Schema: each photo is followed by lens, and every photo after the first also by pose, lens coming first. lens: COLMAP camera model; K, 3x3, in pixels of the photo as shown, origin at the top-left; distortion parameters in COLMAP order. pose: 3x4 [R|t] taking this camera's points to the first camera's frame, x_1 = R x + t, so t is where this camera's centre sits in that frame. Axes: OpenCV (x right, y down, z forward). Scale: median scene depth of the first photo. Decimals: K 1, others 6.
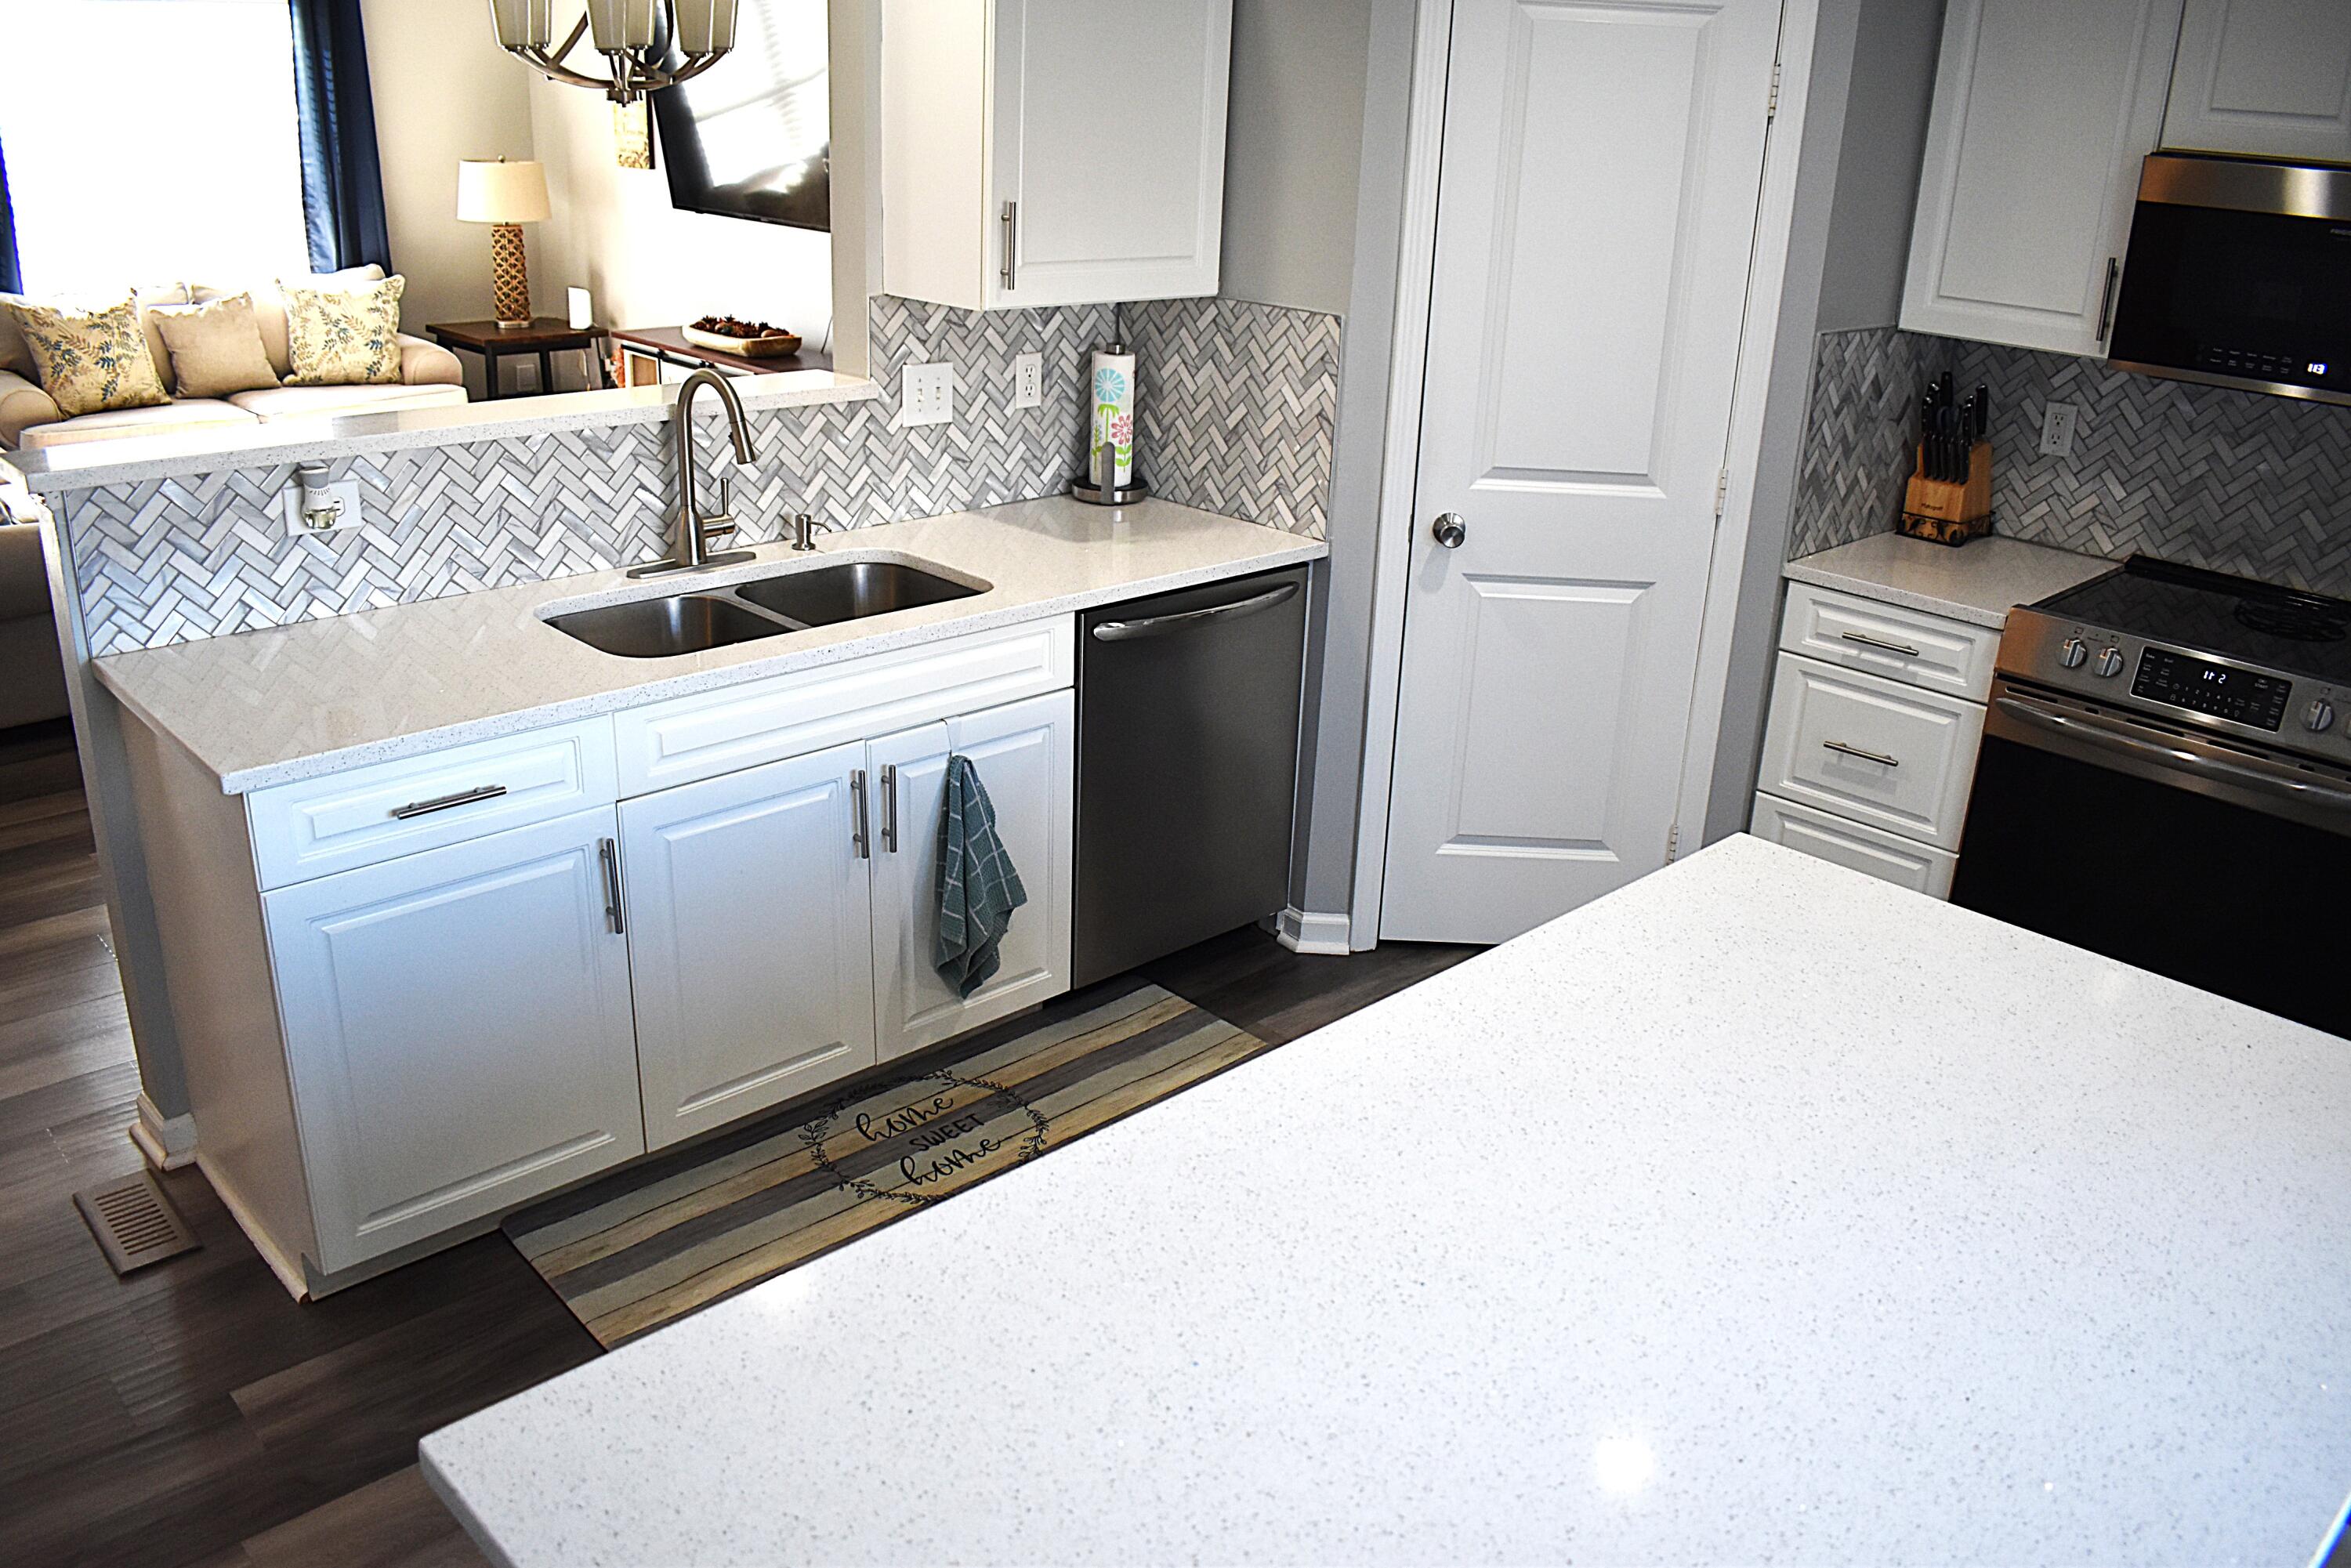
lens RADIAL K [[1832.4, 0, 1168.0], [0, 1832.4, 791.2], [0, 0, 1]] dist [-0.100145, 0.021312]
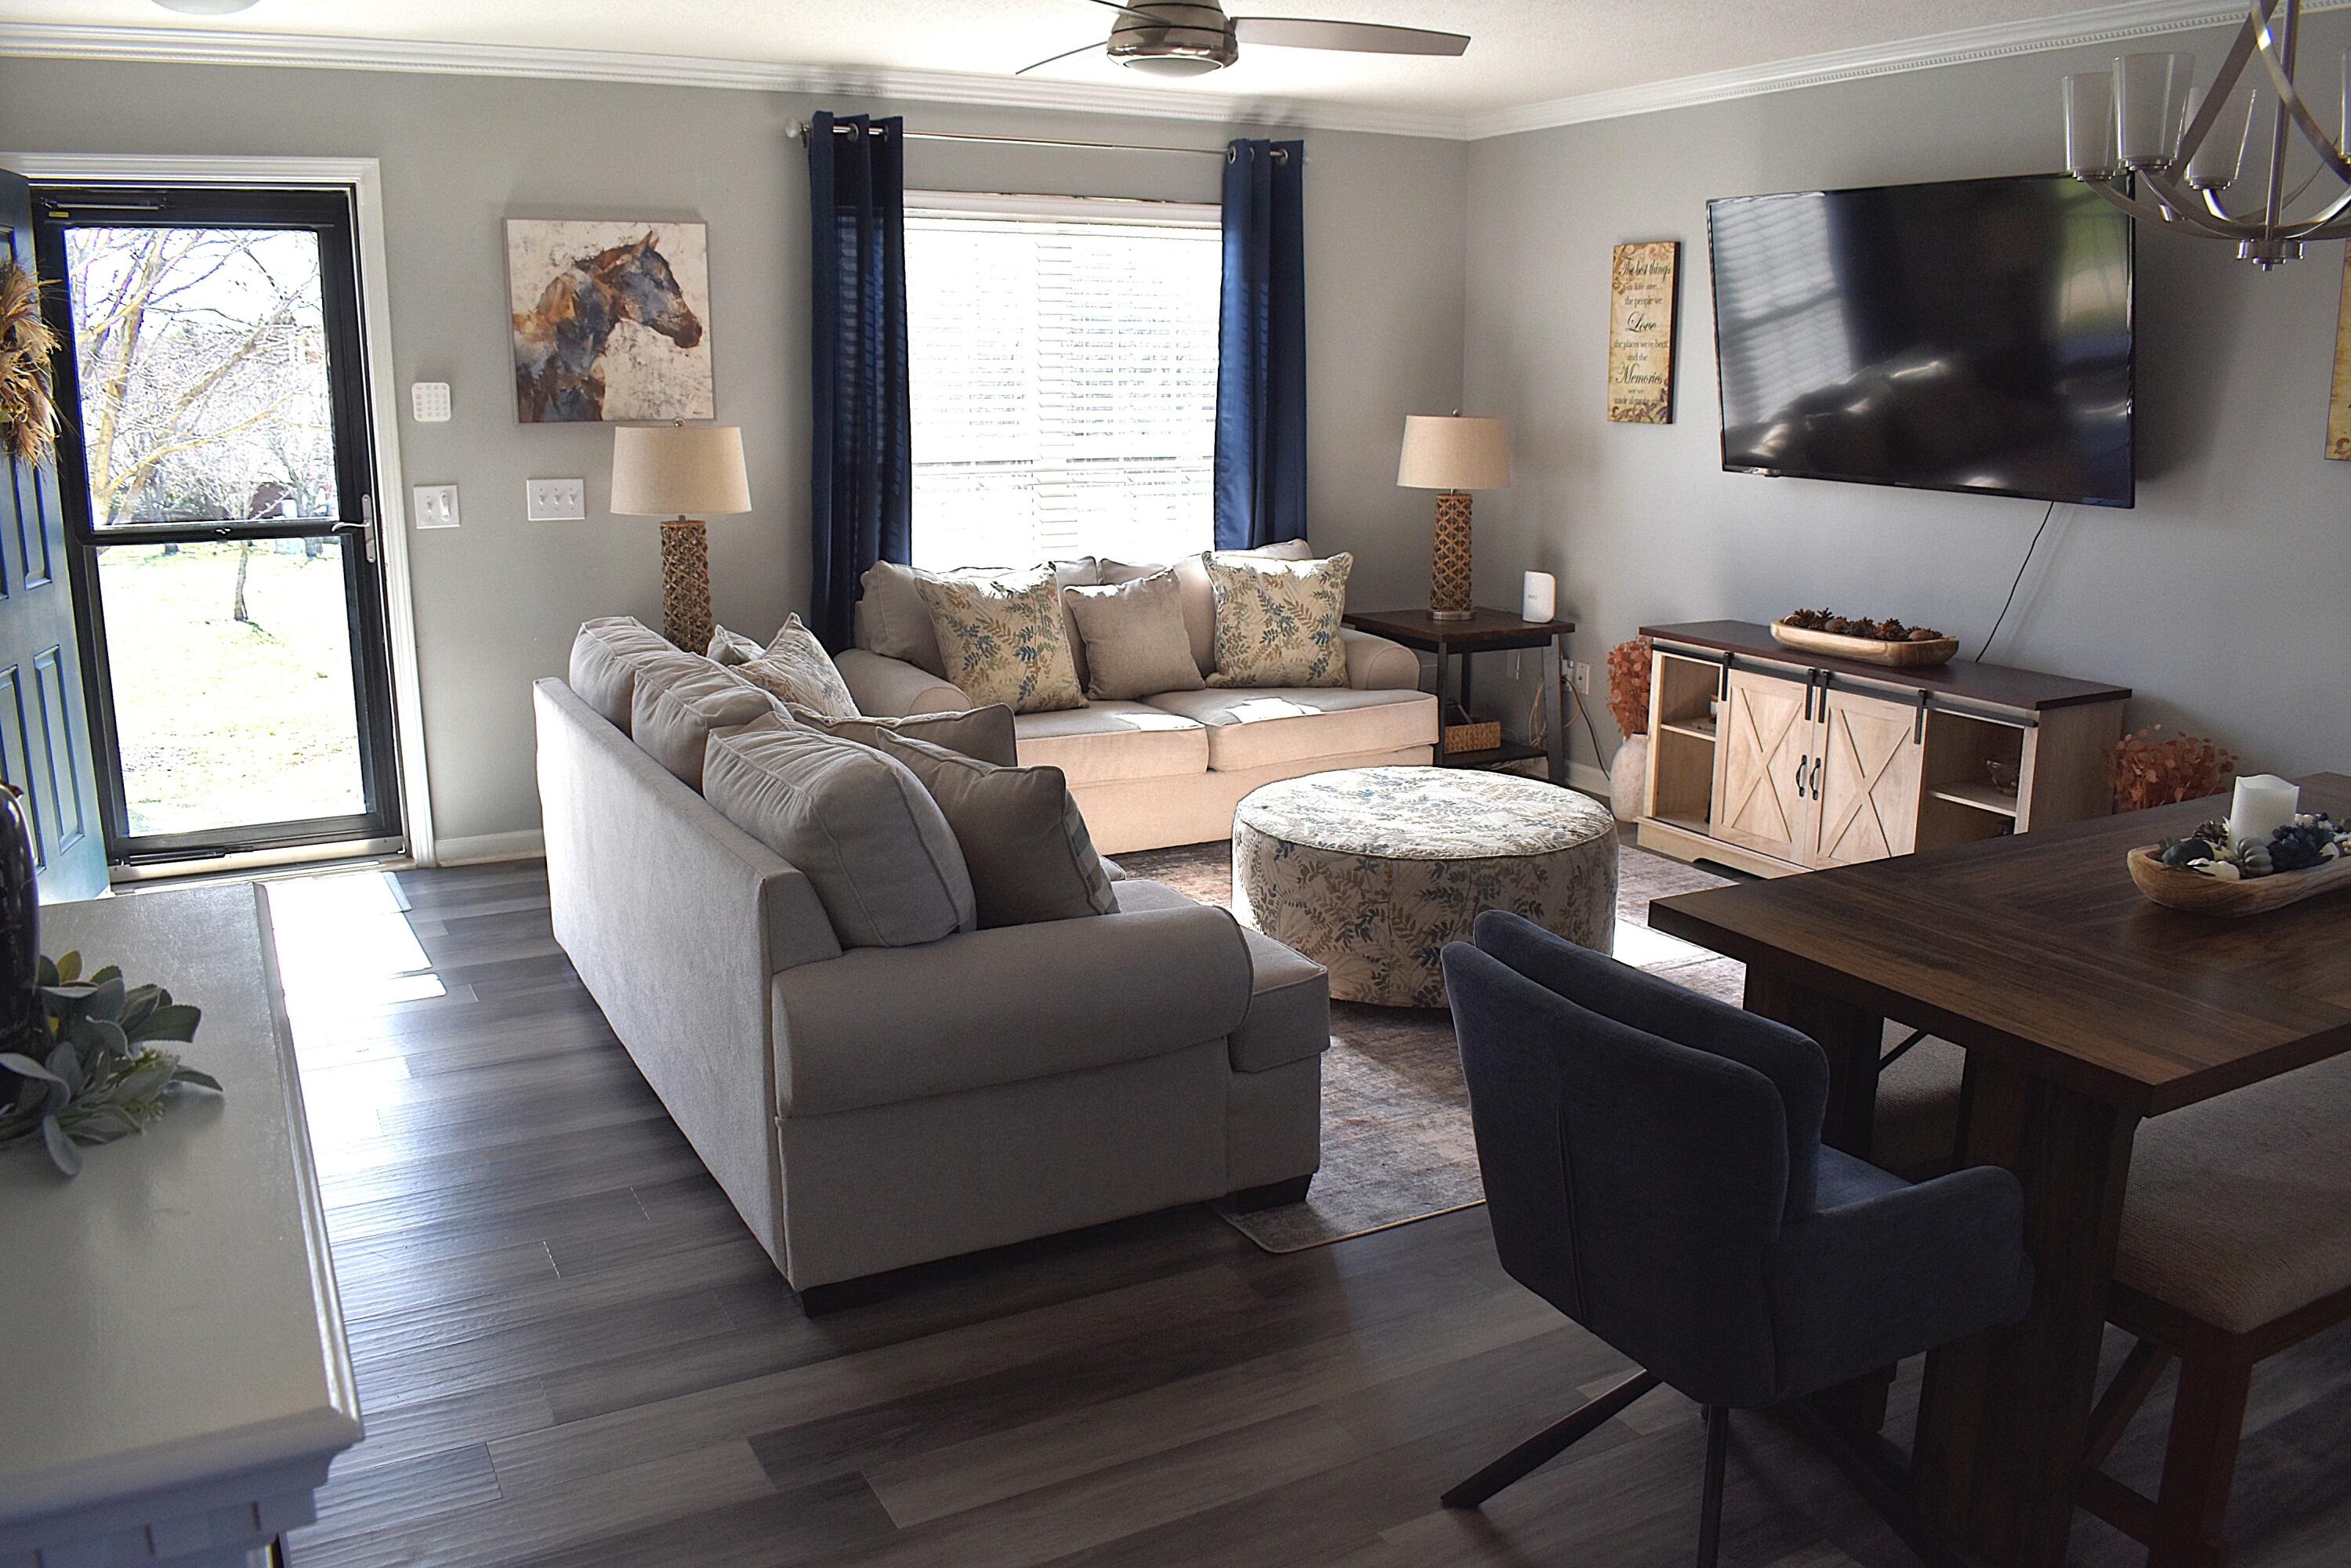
lens RADIAL K [[1832.4, 0, 1170.1], [0, 1832.4, 787.9], [0, 0, 1]] dist [-0.100145, 0.021312]
pose [[0.963318, 0.021234, -0.267520, -0.293373], [-0.062603, 0.987142, -0.147076, -0.061440], [0.260958, 0.158429, 0.952261, 0.223192]]
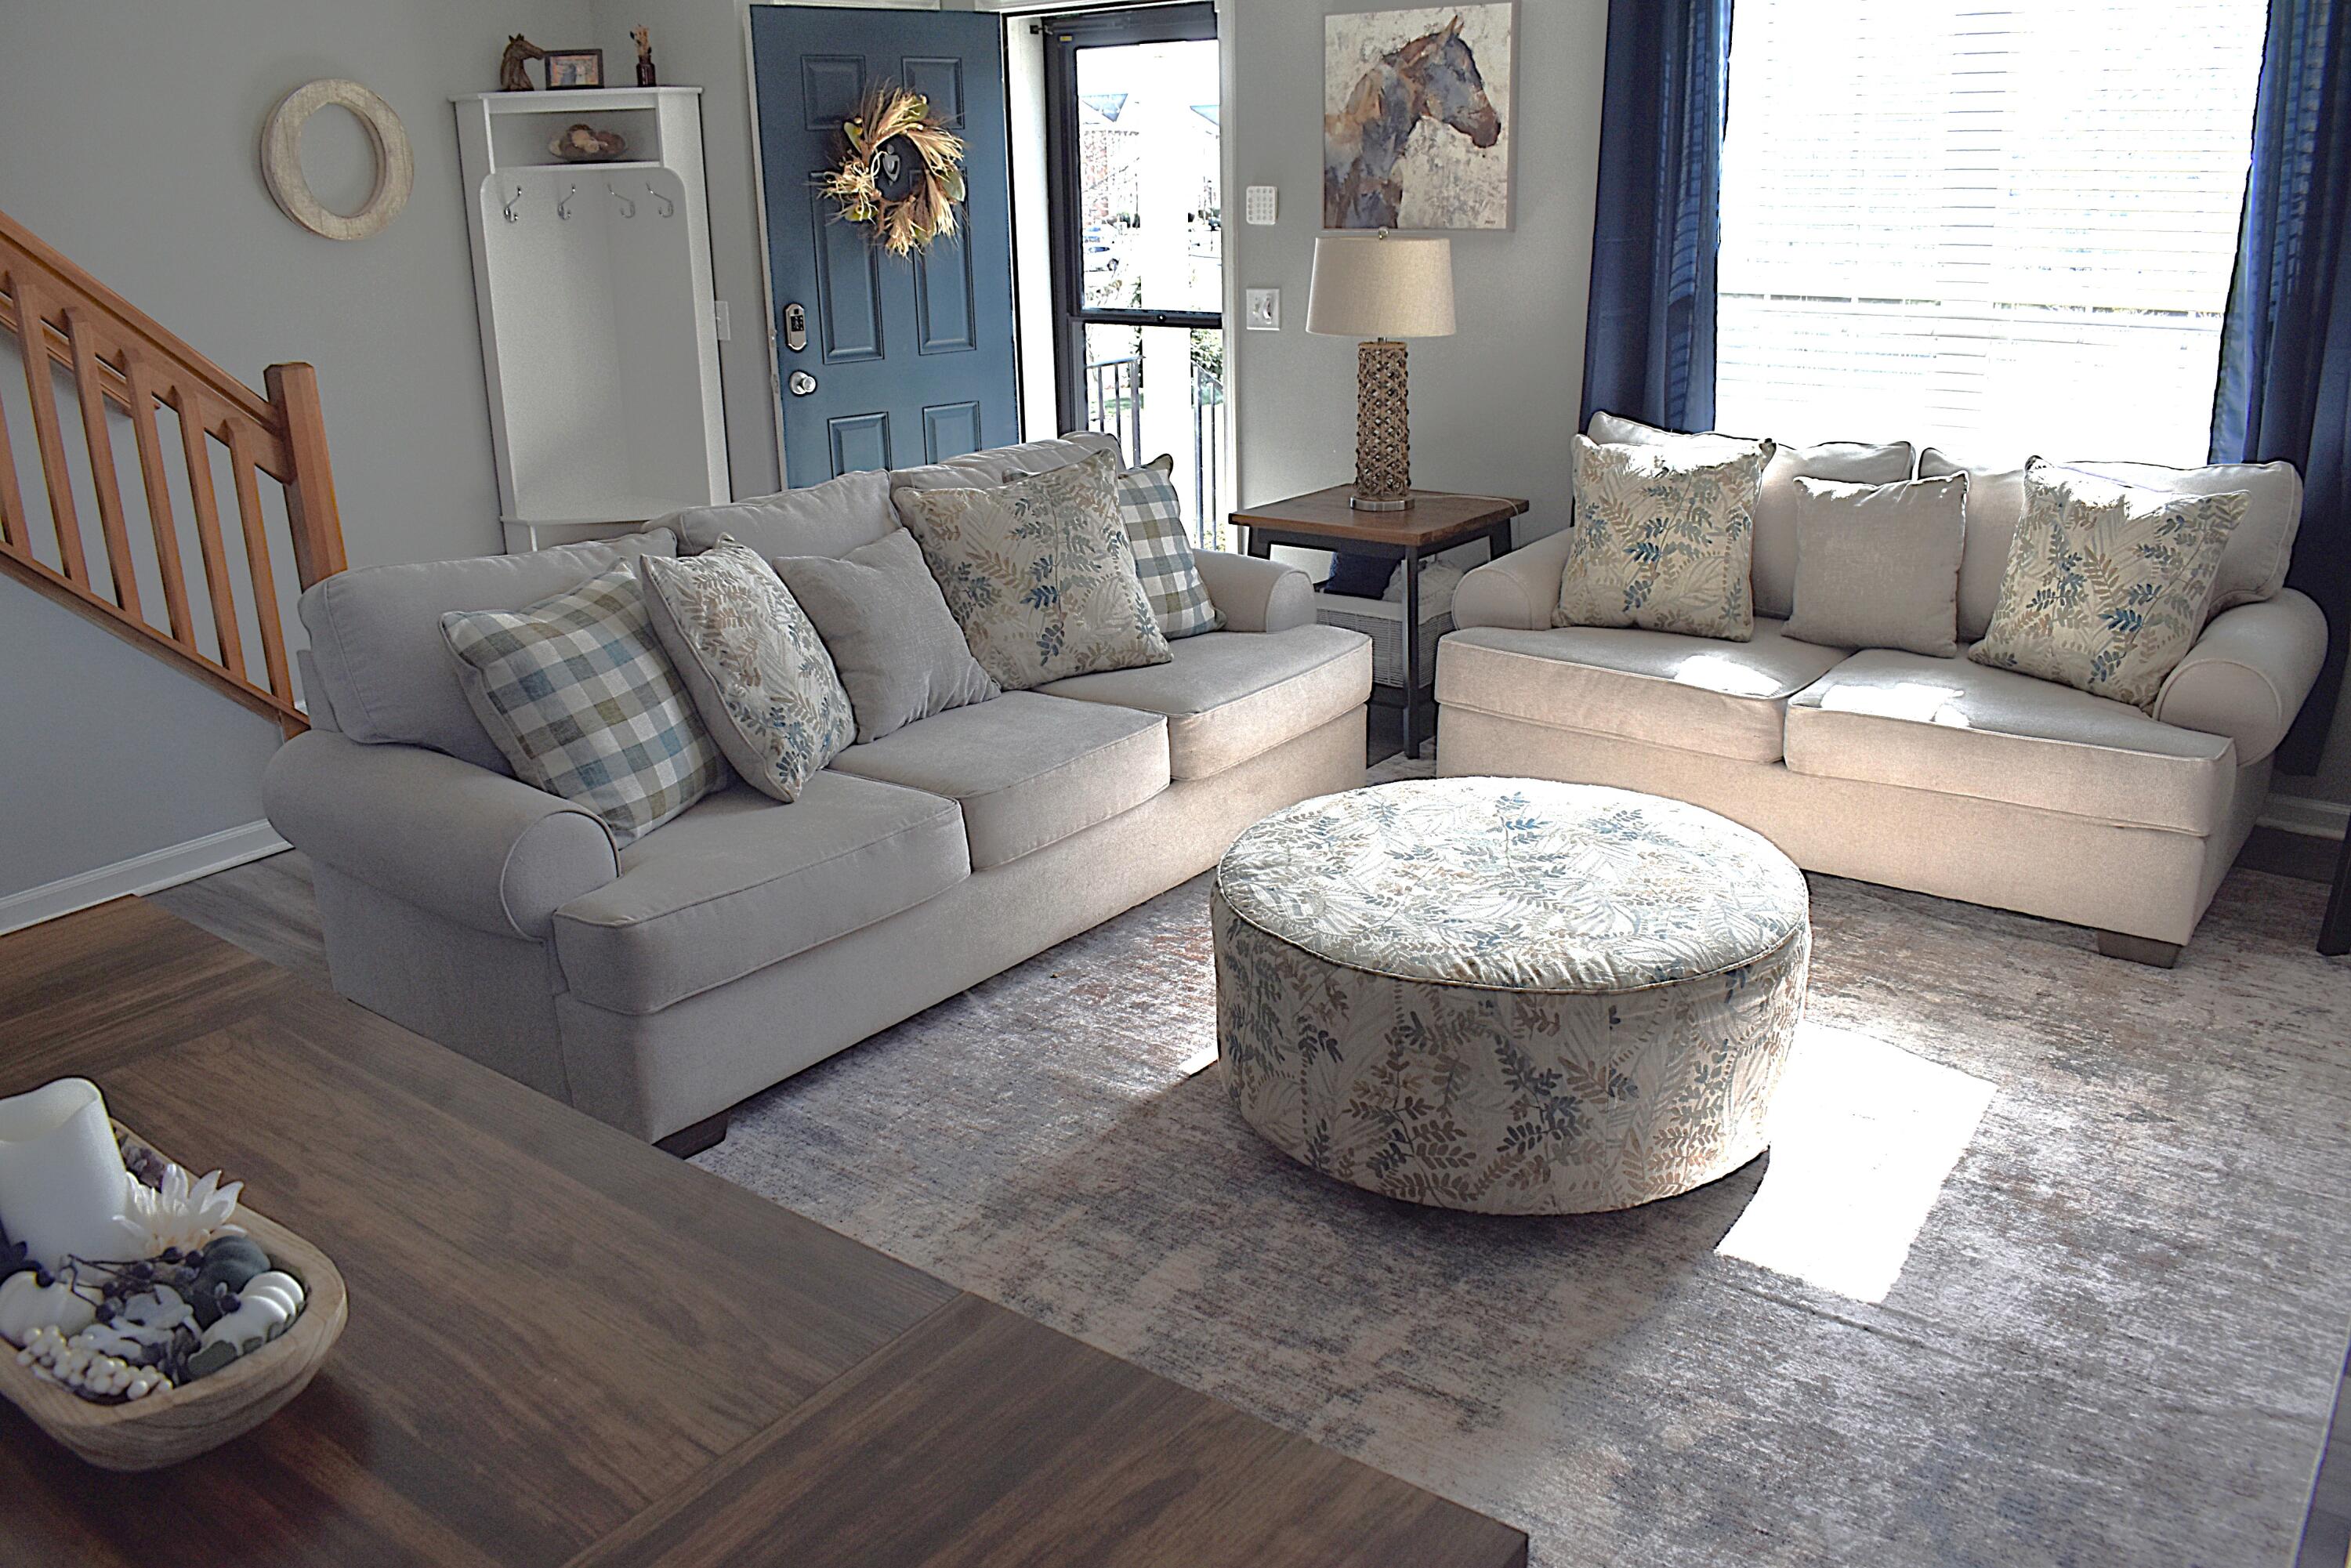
lens RADIAL K [[1832.4, 0, 1175.9], [0, 1832.4, 786.1], [0, 0, 1]] dist [-0.100145, 0.021312]
pose [[0.152826, 0.273138, -0.949758, -0.010260], [-0.332993, 0.919080, 0.210733, -0.227355], [0.930462, 0.284057, 0.231412, 0.668757]]
